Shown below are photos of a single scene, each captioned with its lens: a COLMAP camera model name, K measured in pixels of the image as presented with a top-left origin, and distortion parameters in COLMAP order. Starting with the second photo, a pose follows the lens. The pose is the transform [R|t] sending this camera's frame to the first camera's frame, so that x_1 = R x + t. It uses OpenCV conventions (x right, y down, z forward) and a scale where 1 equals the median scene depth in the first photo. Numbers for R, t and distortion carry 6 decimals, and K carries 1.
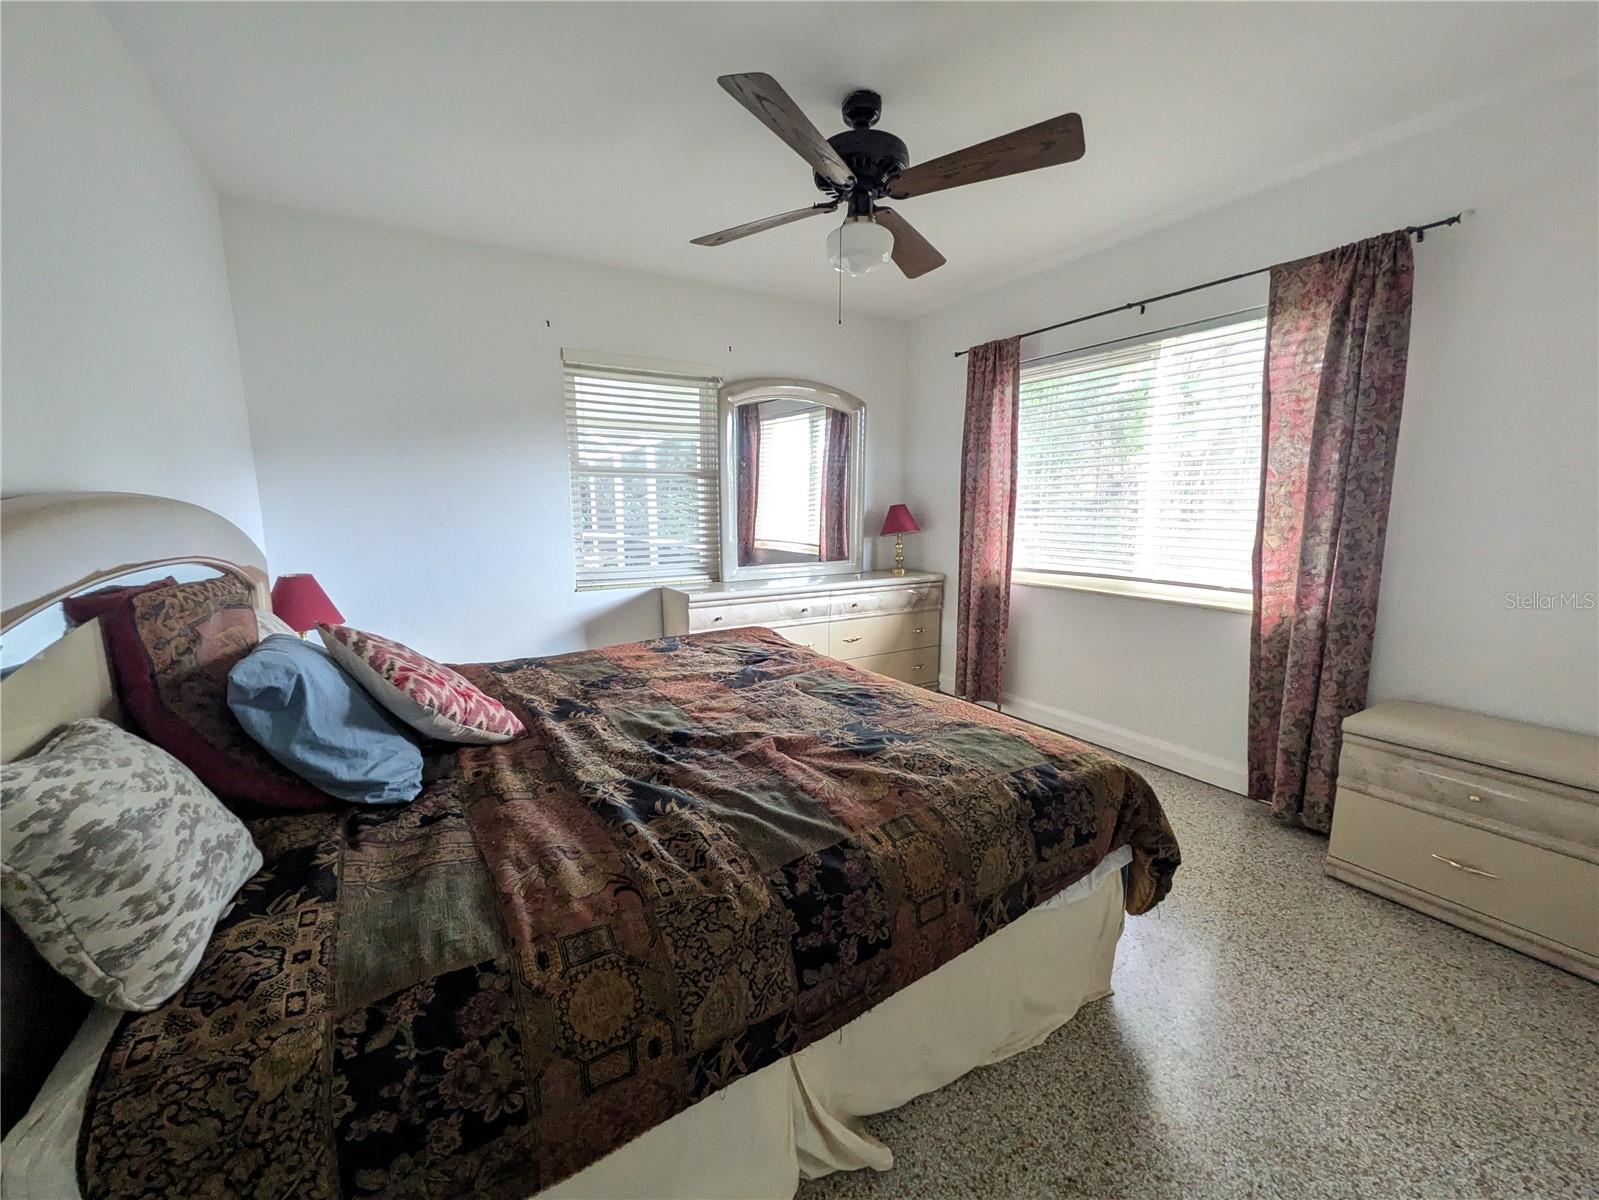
lens RADIAL K [[634.1, 0, 793.2], [0, 634.1, 604.8], [0, 0, 1]] dist [0.000302, -0.000209]
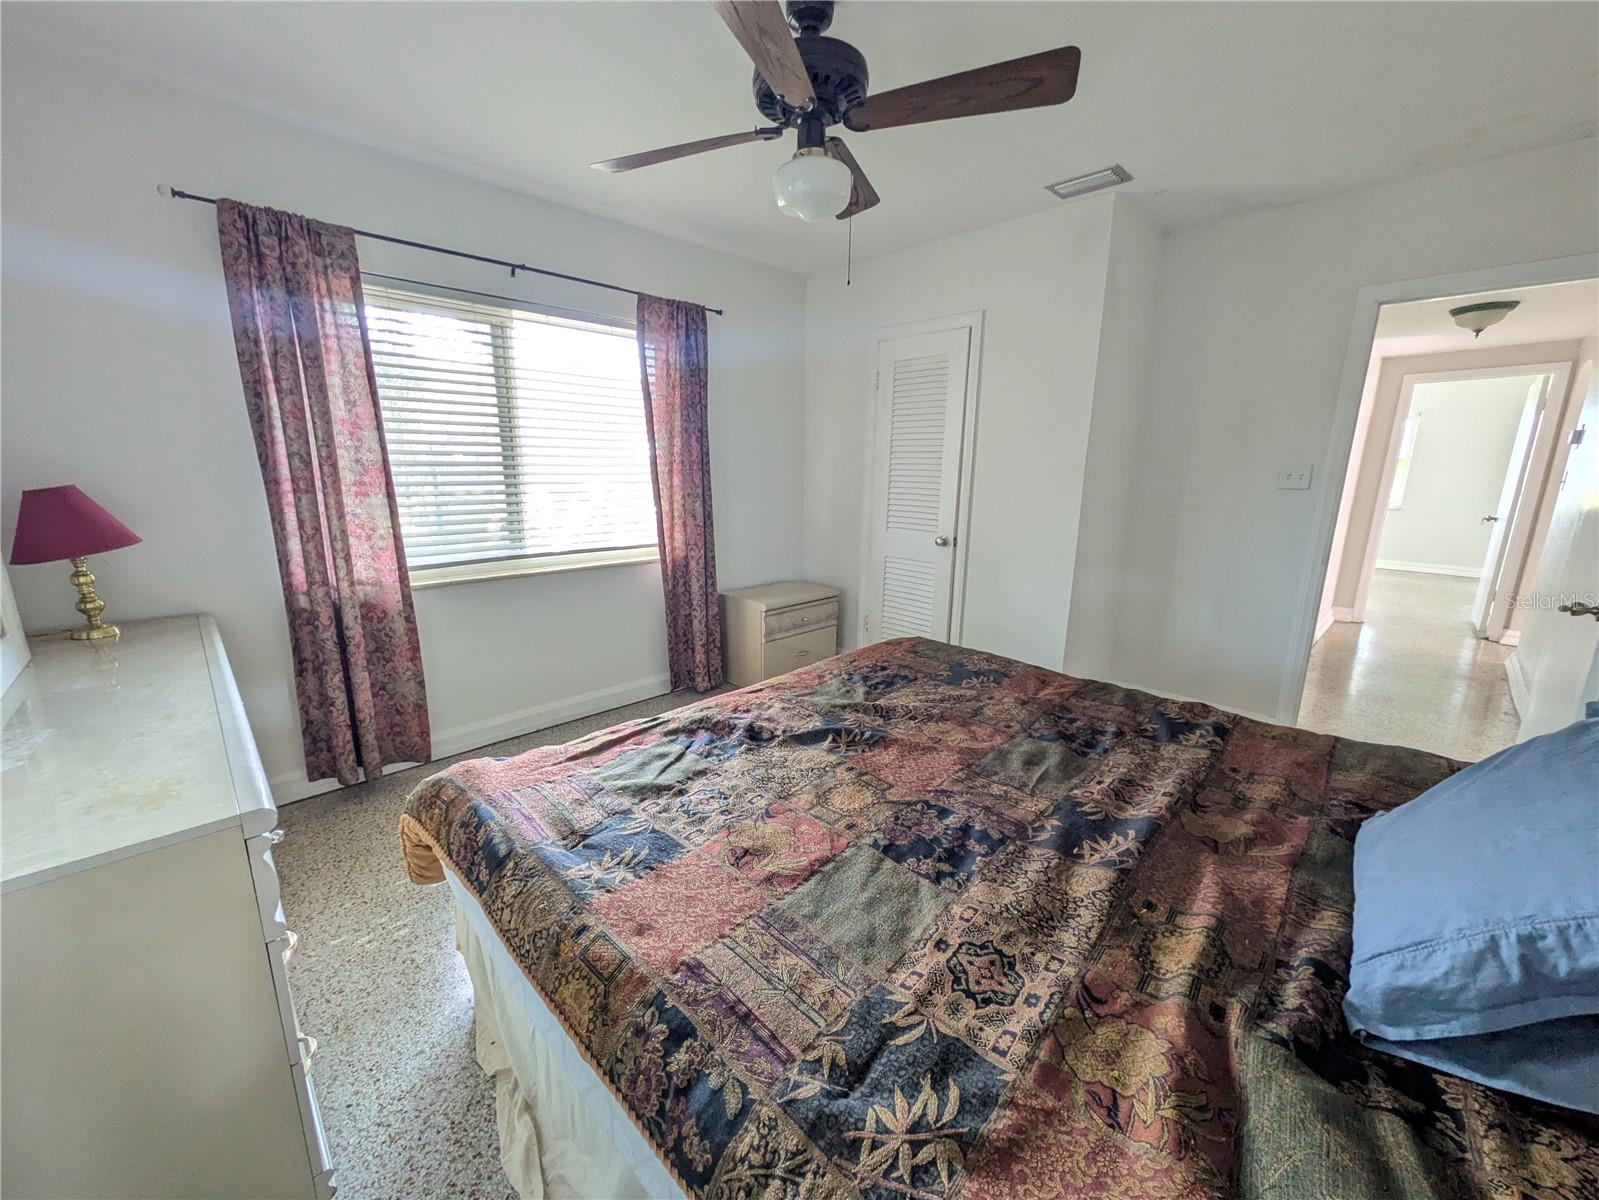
lens RADIAL K [[634.1, 0, 793.2], [0, 634.1, 604.8], [0, 0, 1]] dist [0.000302, -0.000209]
pose [[-0.236813, -0.210456, 0.948487, -0.770203], [0.144974, 0.957672, 0.248690, -0.232126], [-0.960678, 0.196399, -0.196278, 1.239222]]
